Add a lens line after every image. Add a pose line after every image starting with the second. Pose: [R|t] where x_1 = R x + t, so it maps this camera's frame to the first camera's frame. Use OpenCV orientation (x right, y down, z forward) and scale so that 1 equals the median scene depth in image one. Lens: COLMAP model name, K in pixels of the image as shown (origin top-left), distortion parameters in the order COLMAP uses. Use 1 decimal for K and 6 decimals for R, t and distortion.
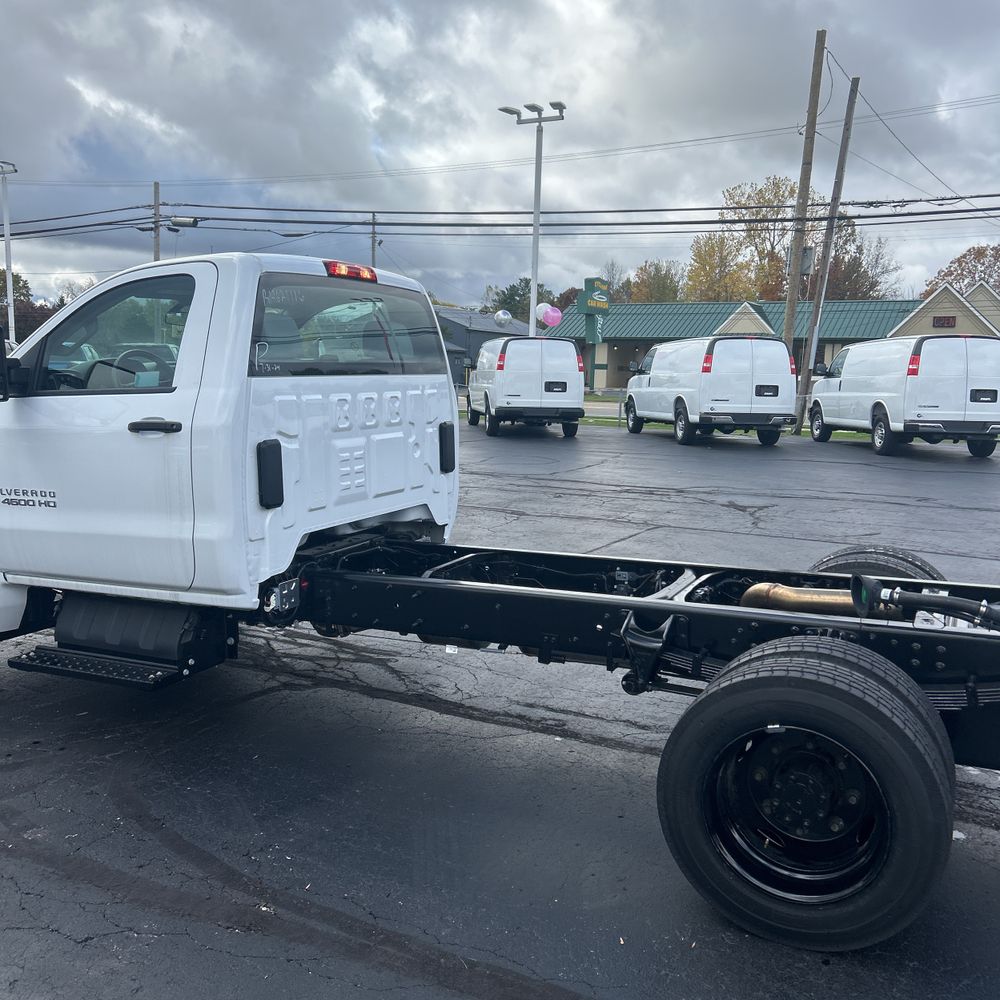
lens RADIAL K [[1005.8, 0, 518.3], [0, 1005.8, 496.9], [0, 0, 1]] dist [0.033893, -0.064438]
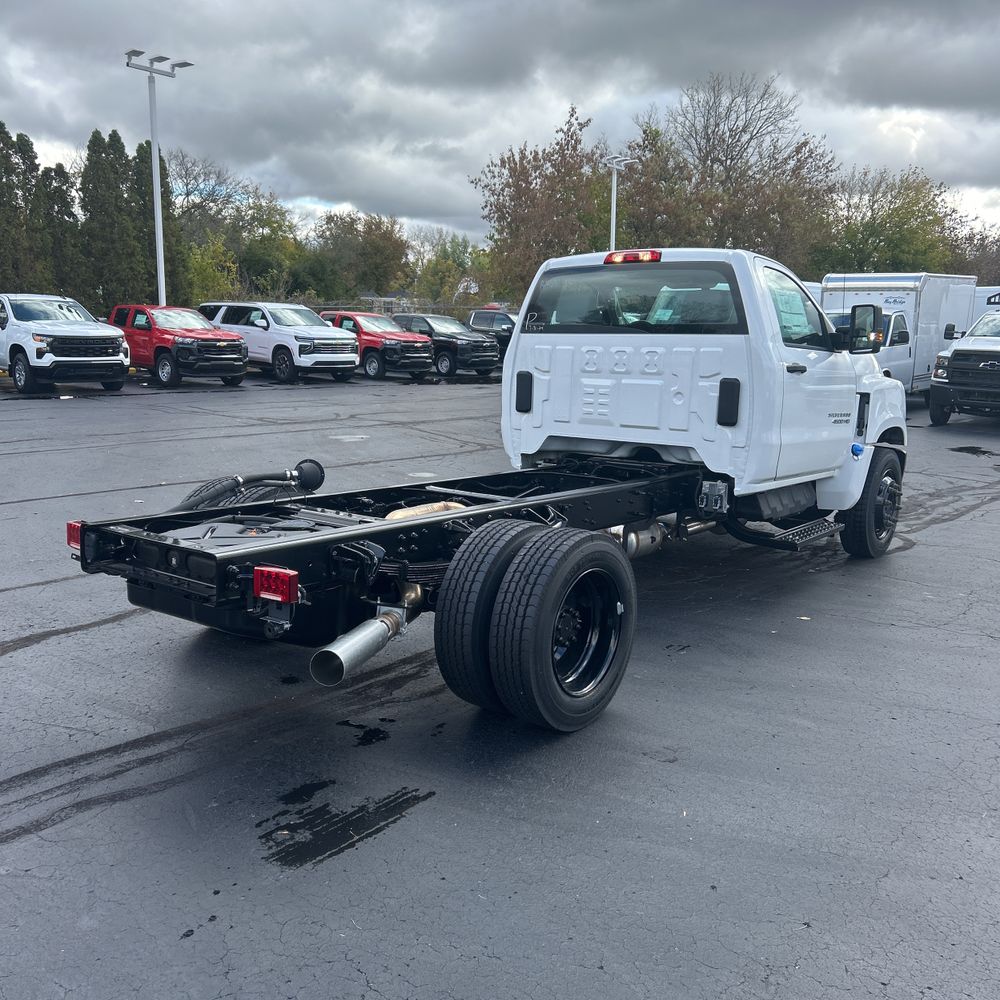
lens RADIAL K [[1005.9, 0, 494.6], [0, 1005.9, 484.1], [0, 0, 1]] dist [0.107263, -0.172422]
pose [[-0.236561, 0.123350, -0.963755, 1.037426], [-0.145645, 0.976199, 0.160692, -0.100092], [0.960638, 0.178380, -0.212966, 0.990476]]
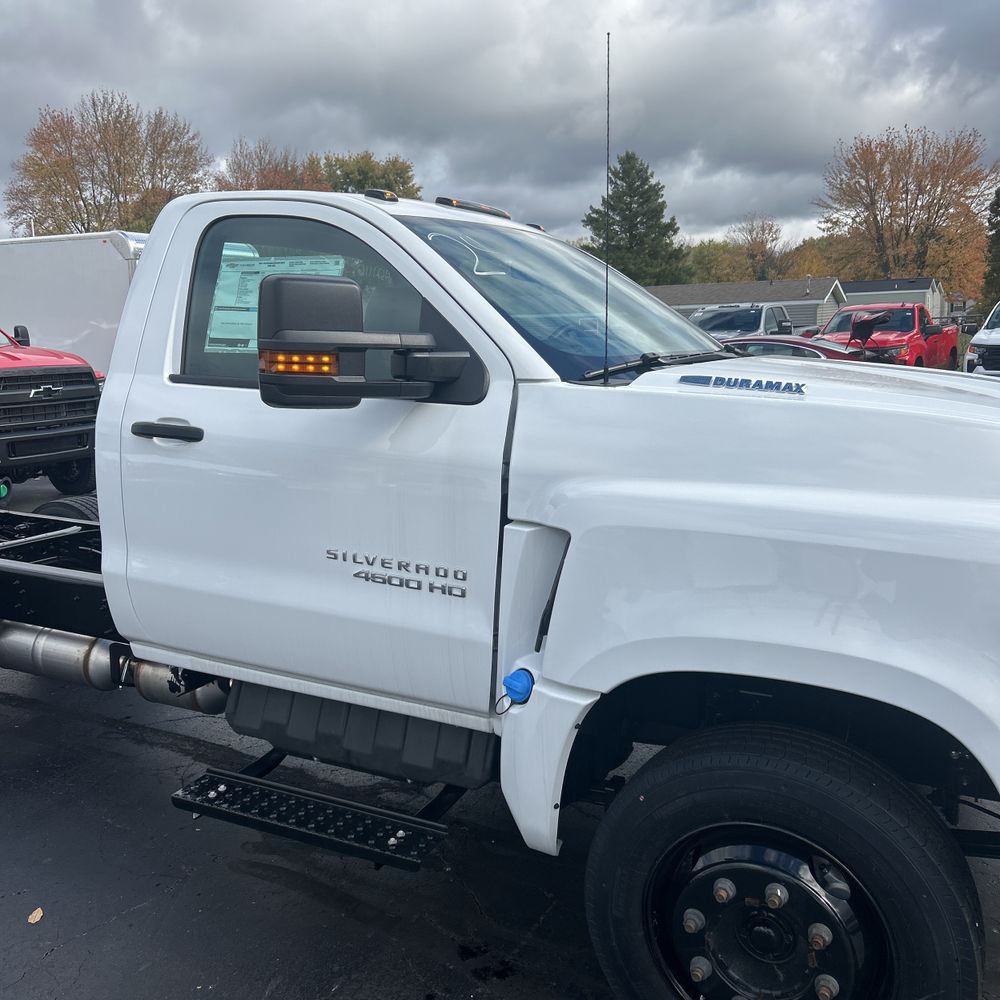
lens RADIAL K [[1005.9, 0, 494.6], [0, 1005.9, 484.1], [0, 0, 1]] dist [0.107263, -0.172422]
pose [[-0.998749, -0.006187, 0.049618, -0.301807], [0.007475, 0.962690, 0.270502, -0.204951], [-0.049441, 0.270534, -0.961440, 1.542589]]
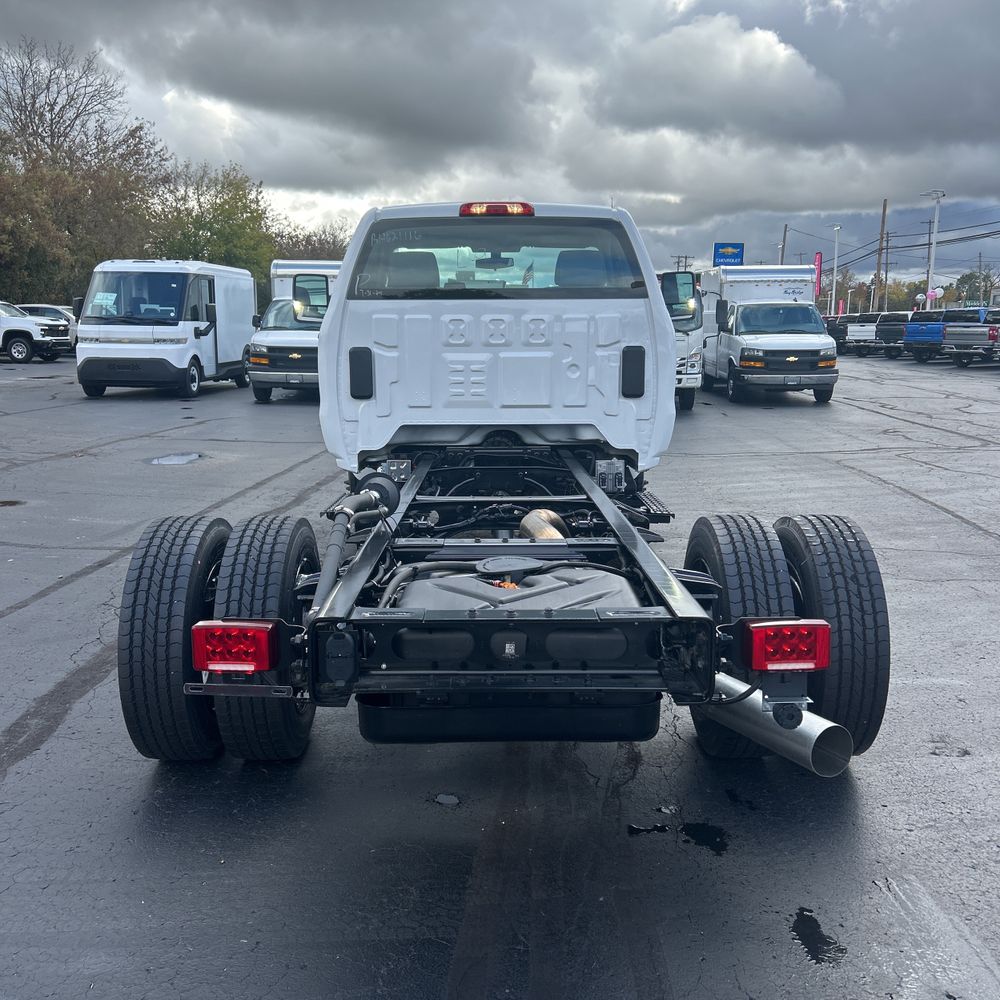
lens RADIAL K [[979.9, 0, 501.2], [0, 979.9, 527.0], [0, 0, 1]] dist [0.077736, -0.141699]
pose [[0.419920, 0.159237, -0.893482, 0.773203], [-0.112424, 0.986031, 0.122894, -0.002035], [0.900571, 0.048844, 0.431957, 0.451353]]
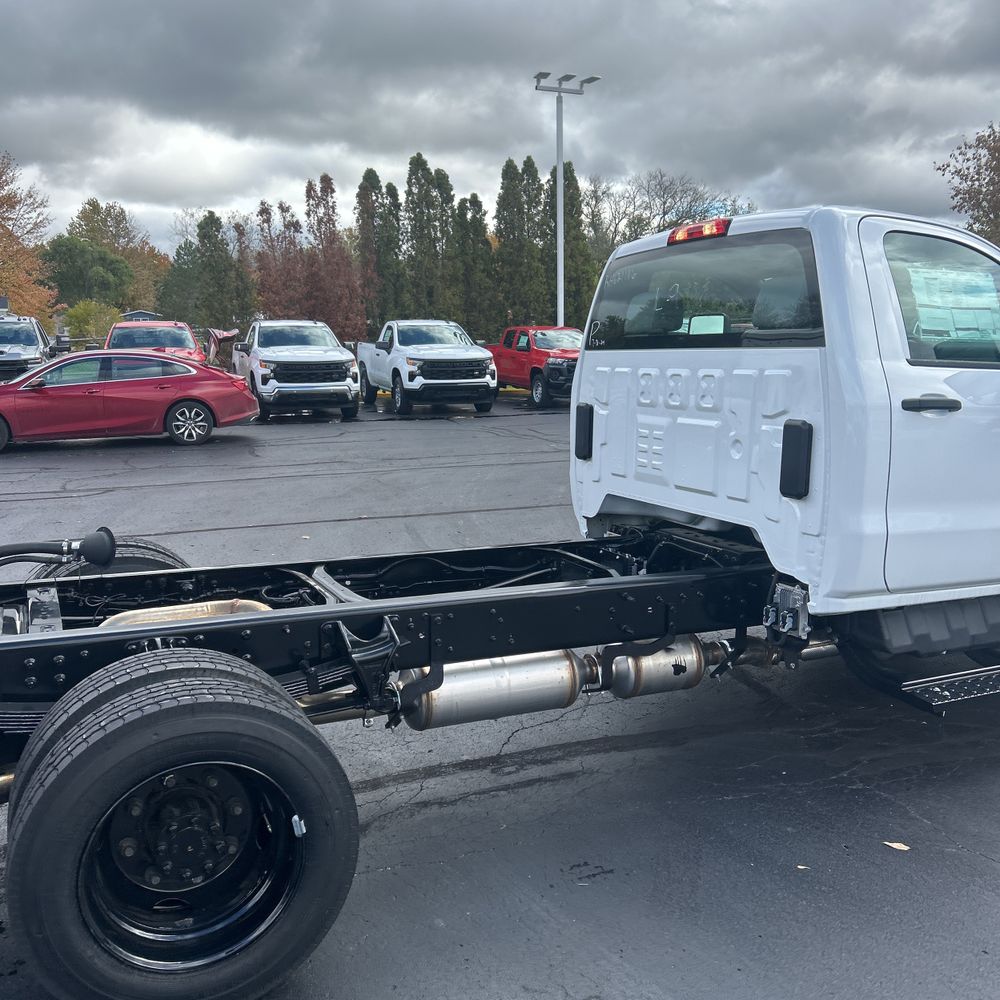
lens RADIAL K [[1009.2, 0, 492.1], [0, 1009.2, 505.2], [0, 0, 1]] dist [0.063066, -0.089604]
pose [[-0.654574, 0.105308, -0.748627, 0.547473], [-0.101568, 0.969023, 0.225118, -0.146545], [0.749144, 0.223393, -0.623601, 1.251129]]
